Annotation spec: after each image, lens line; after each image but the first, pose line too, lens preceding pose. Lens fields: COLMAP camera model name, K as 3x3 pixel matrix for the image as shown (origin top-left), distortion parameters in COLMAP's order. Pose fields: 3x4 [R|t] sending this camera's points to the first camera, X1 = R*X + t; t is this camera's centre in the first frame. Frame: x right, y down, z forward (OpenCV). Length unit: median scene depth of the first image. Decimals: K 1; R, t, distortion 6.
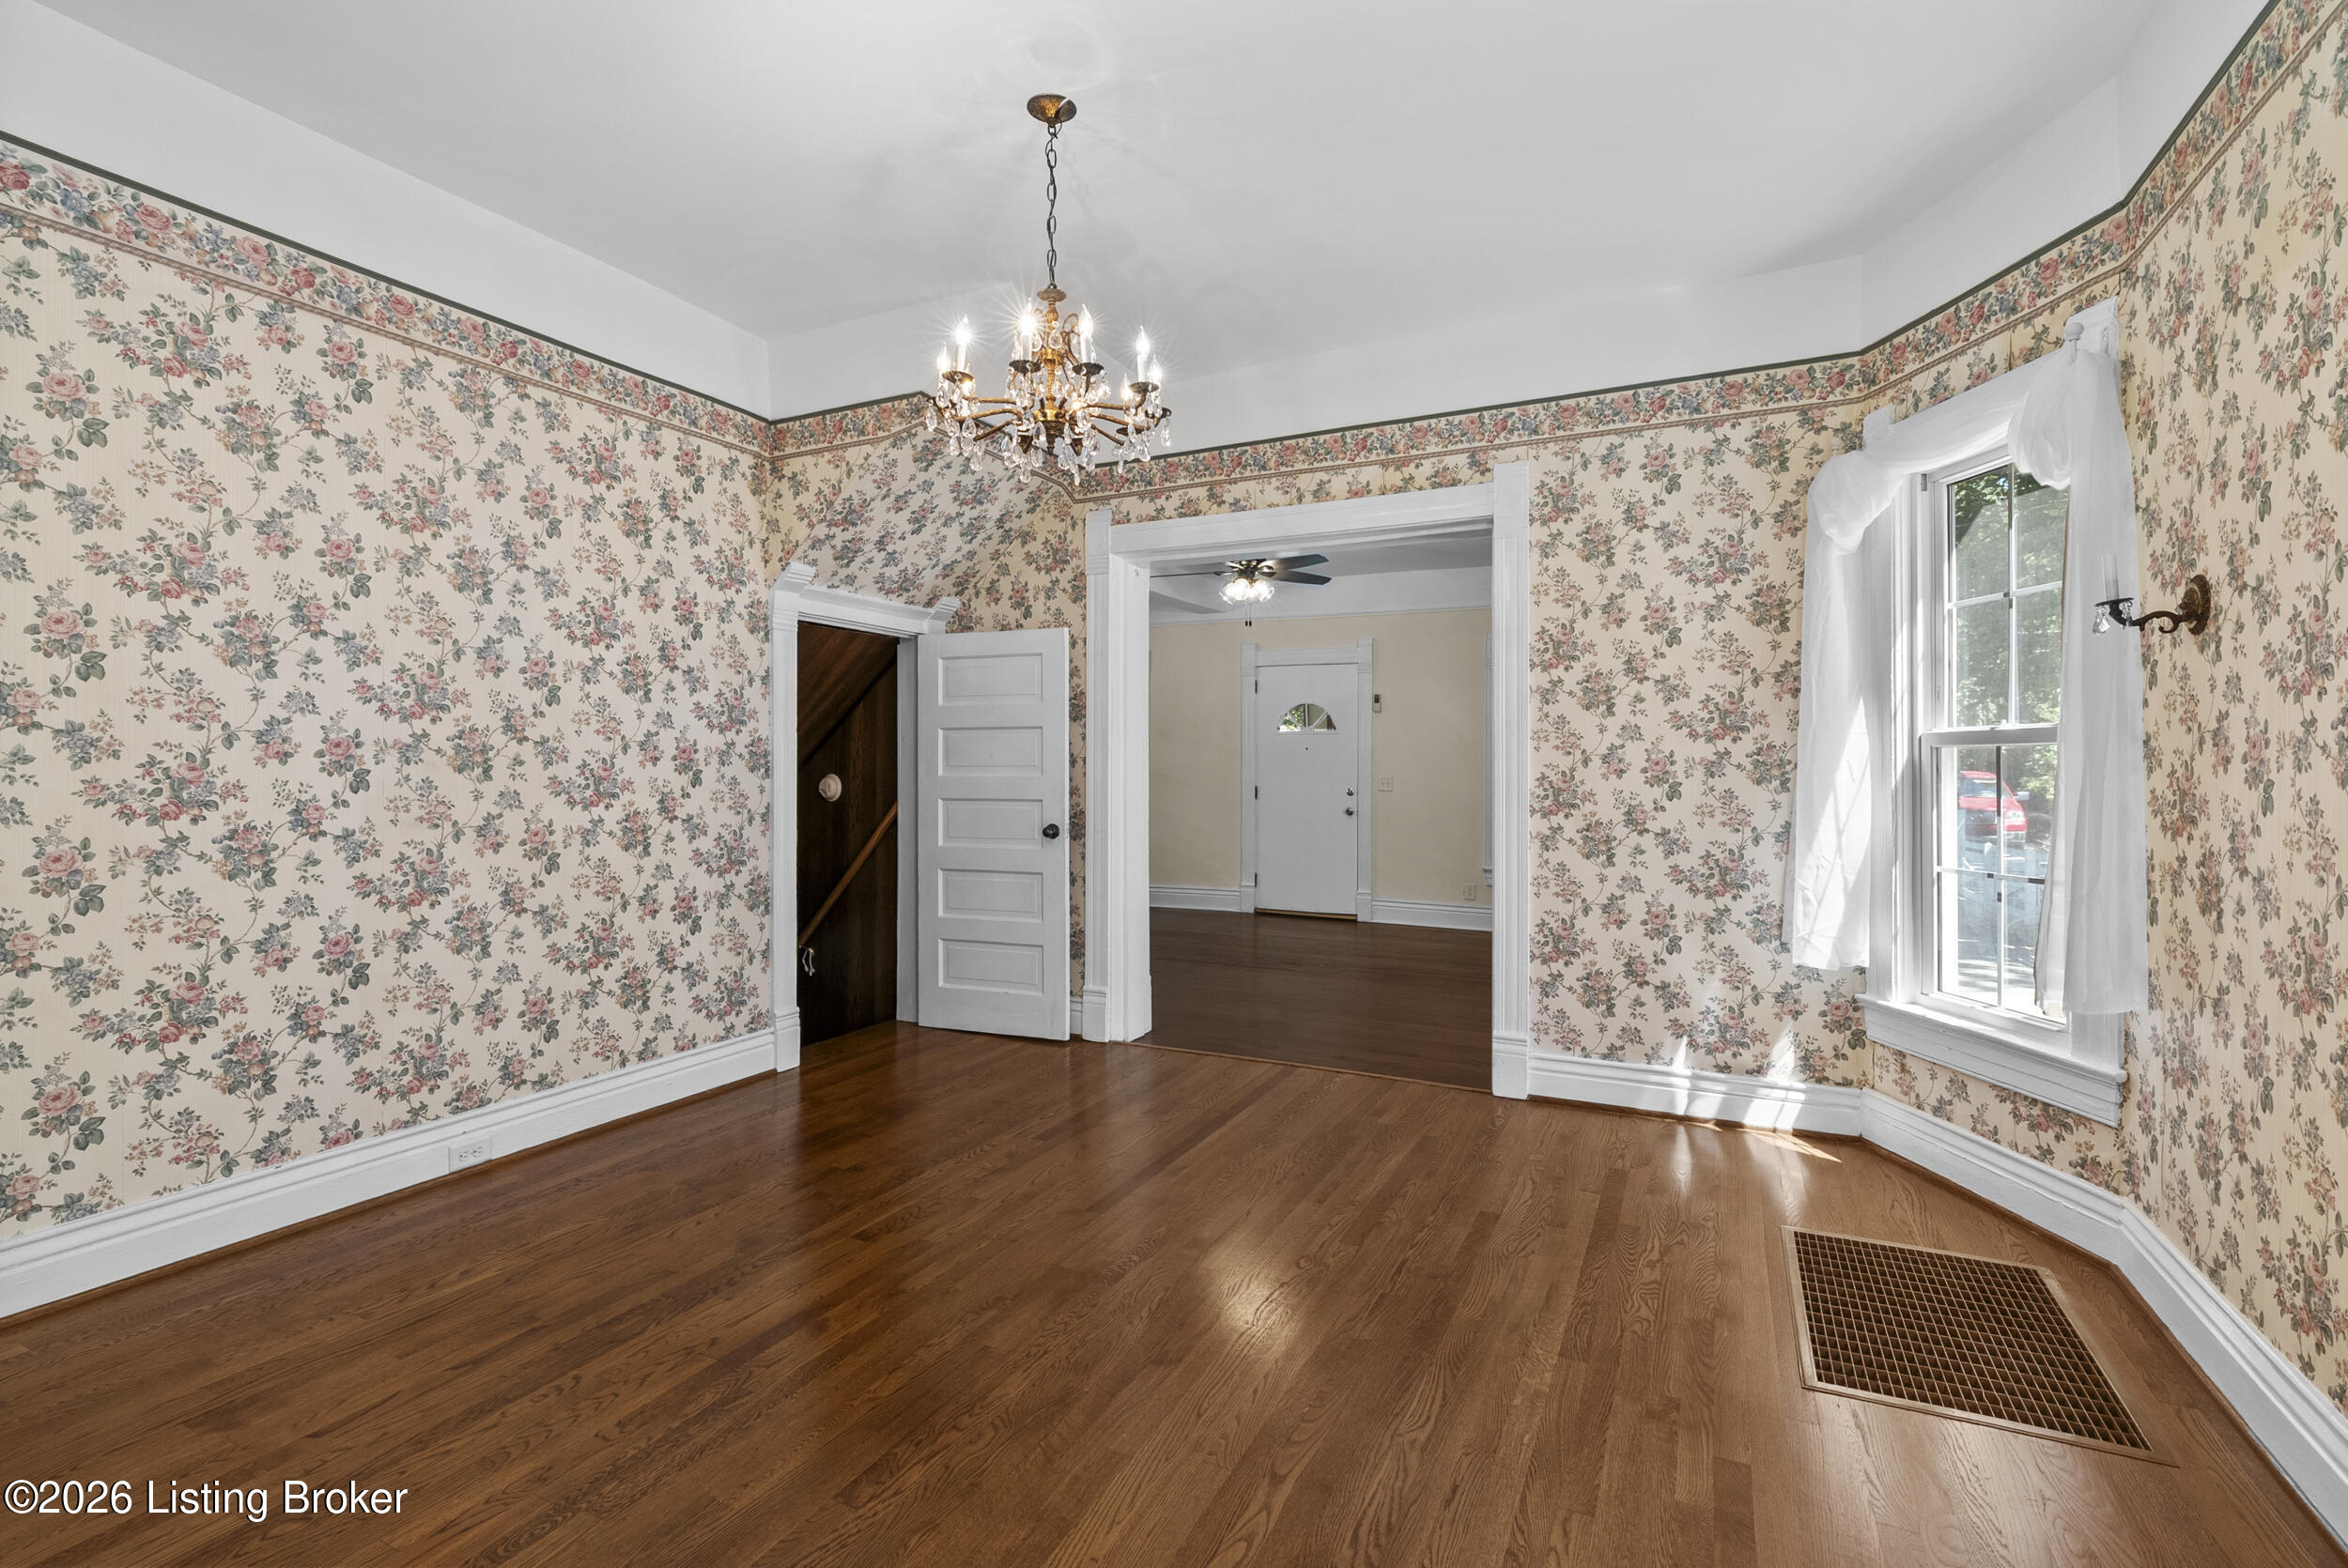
lens RADIAL K [[1061.4, 0, 1165.0], [0, 1061.4, 777.6], [0, 0, 1]] dist [-0.011031, 0.003662]
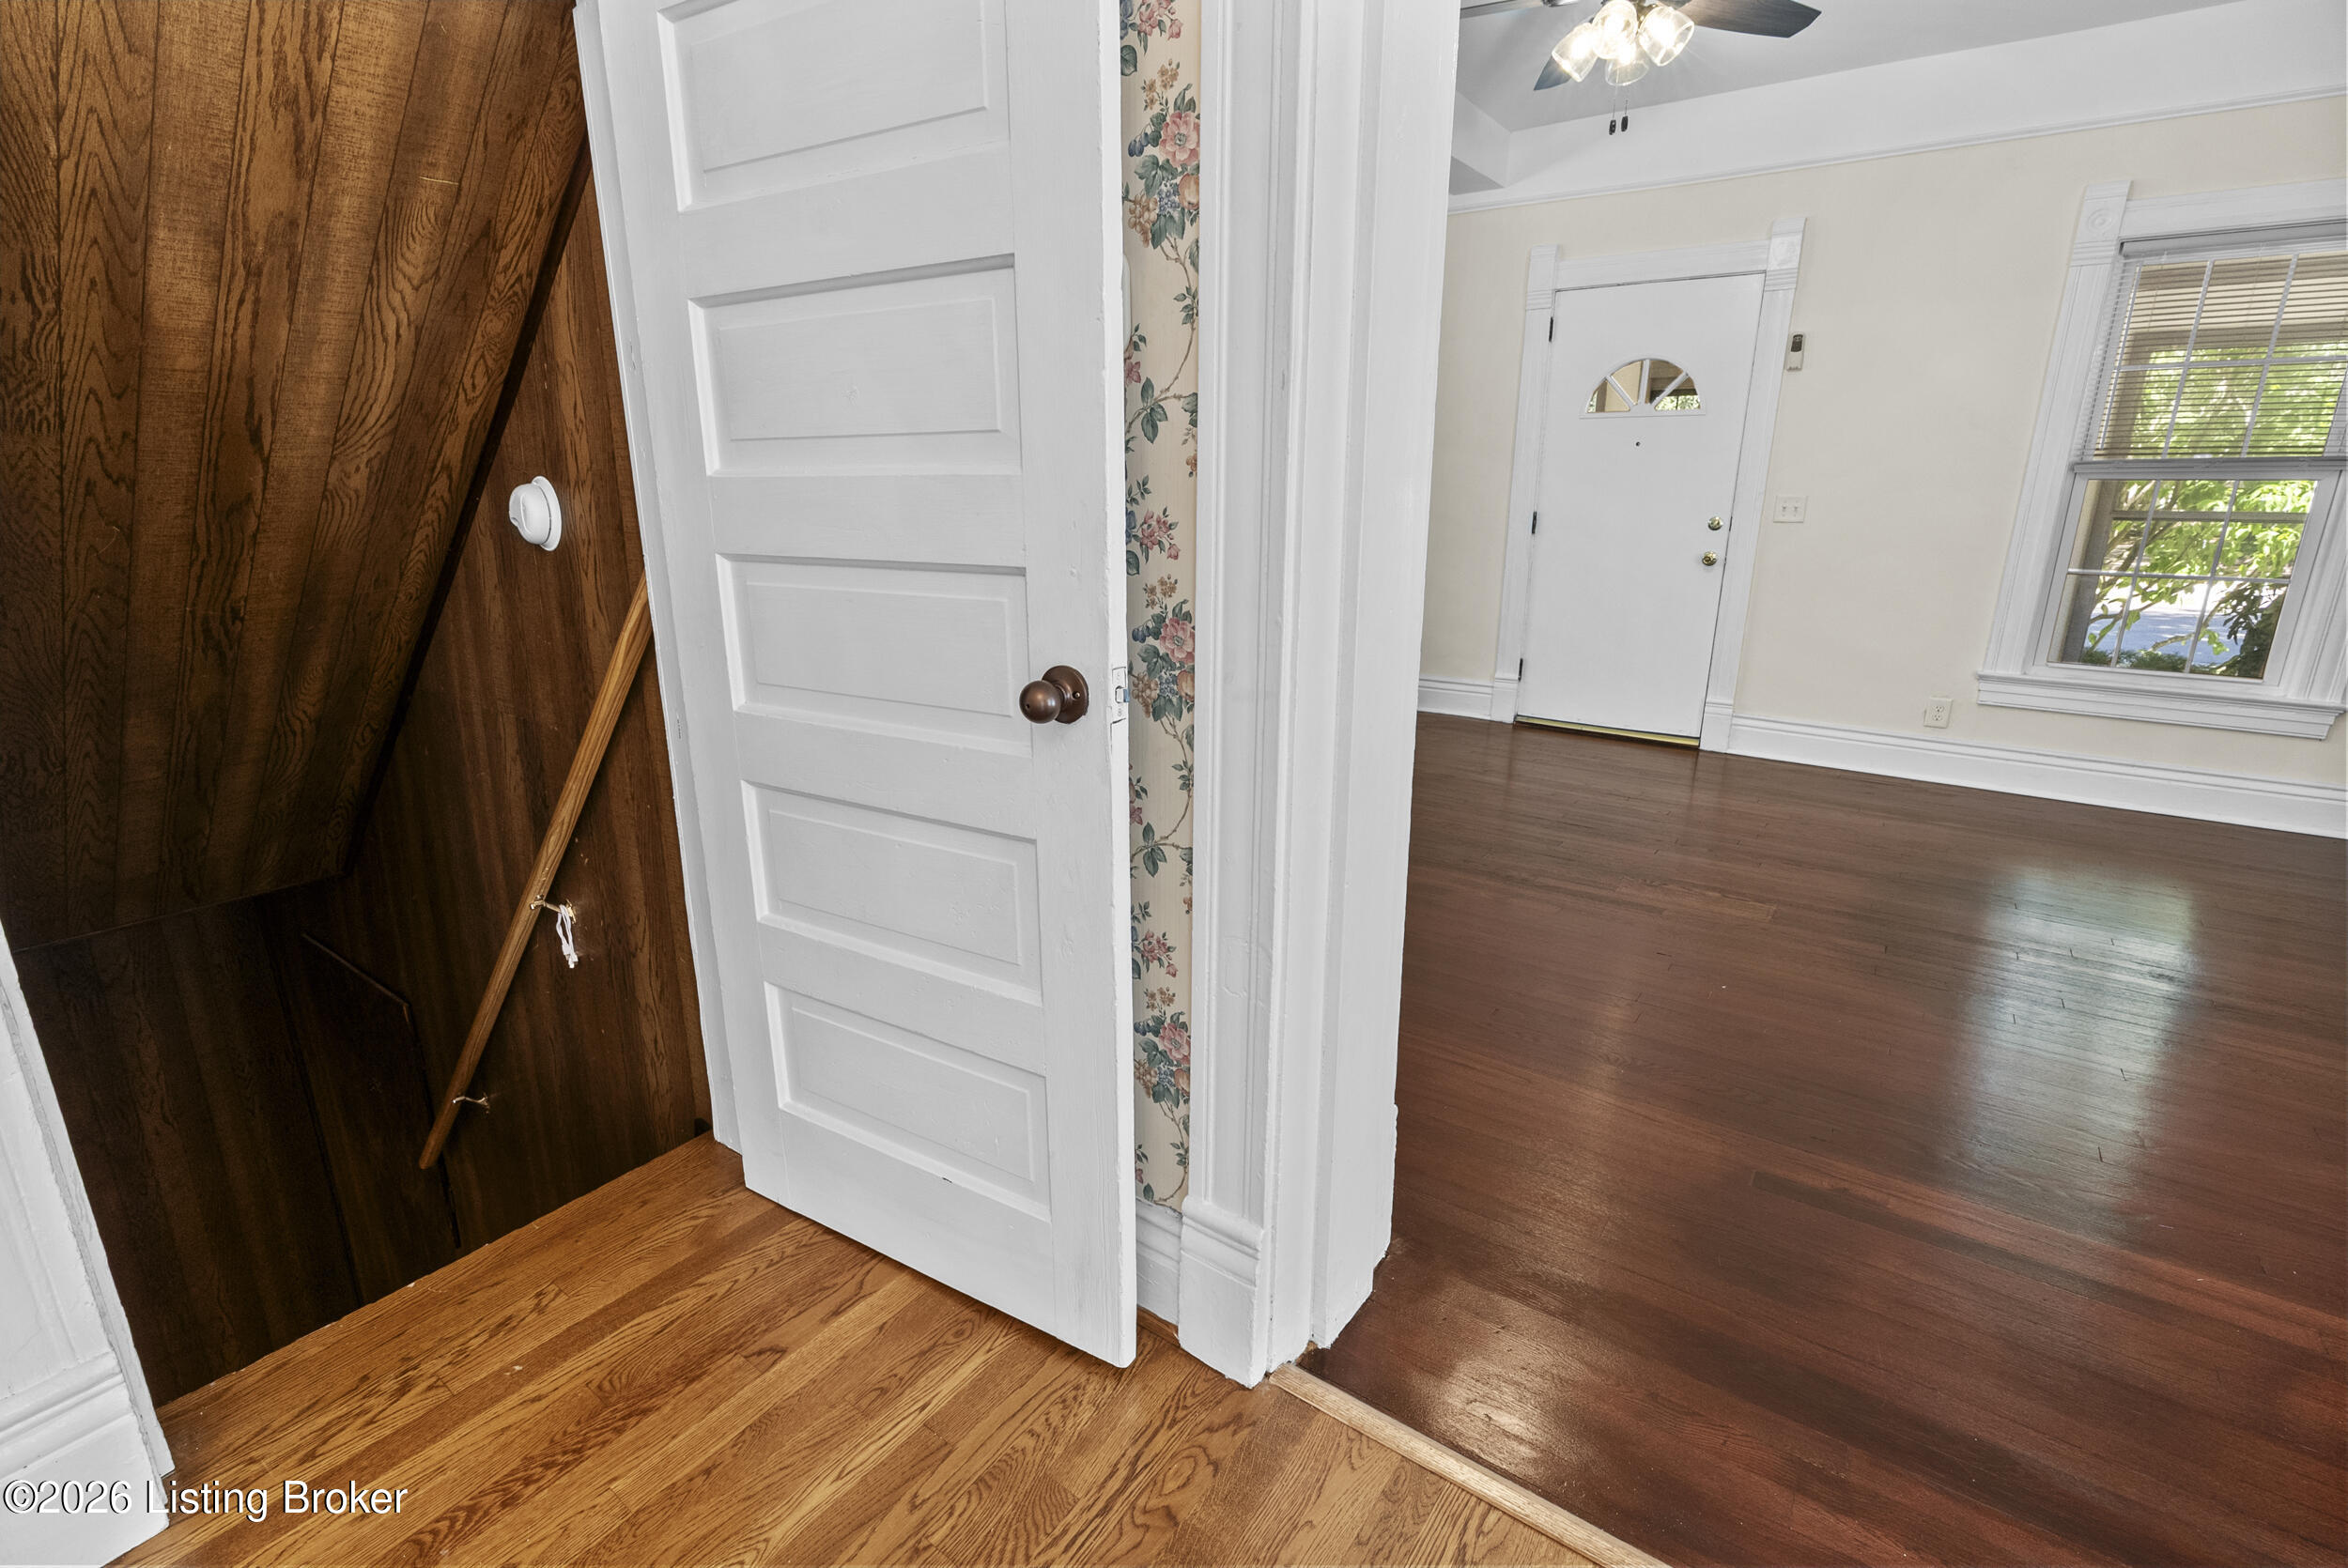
lens RADIAL K [[1061.4, 0, 1163.9], [0, 1061.4, 773.3], [0, 0, 1]] dist [-0.011031, 0.003662]
pose [[0.987365, 0.044669, -0.152038, -0.039859], [-0.005021, 0.967785, 0.251727, 0.003764], [0.158384, -0.247783, 0.955781, 0.733856]]
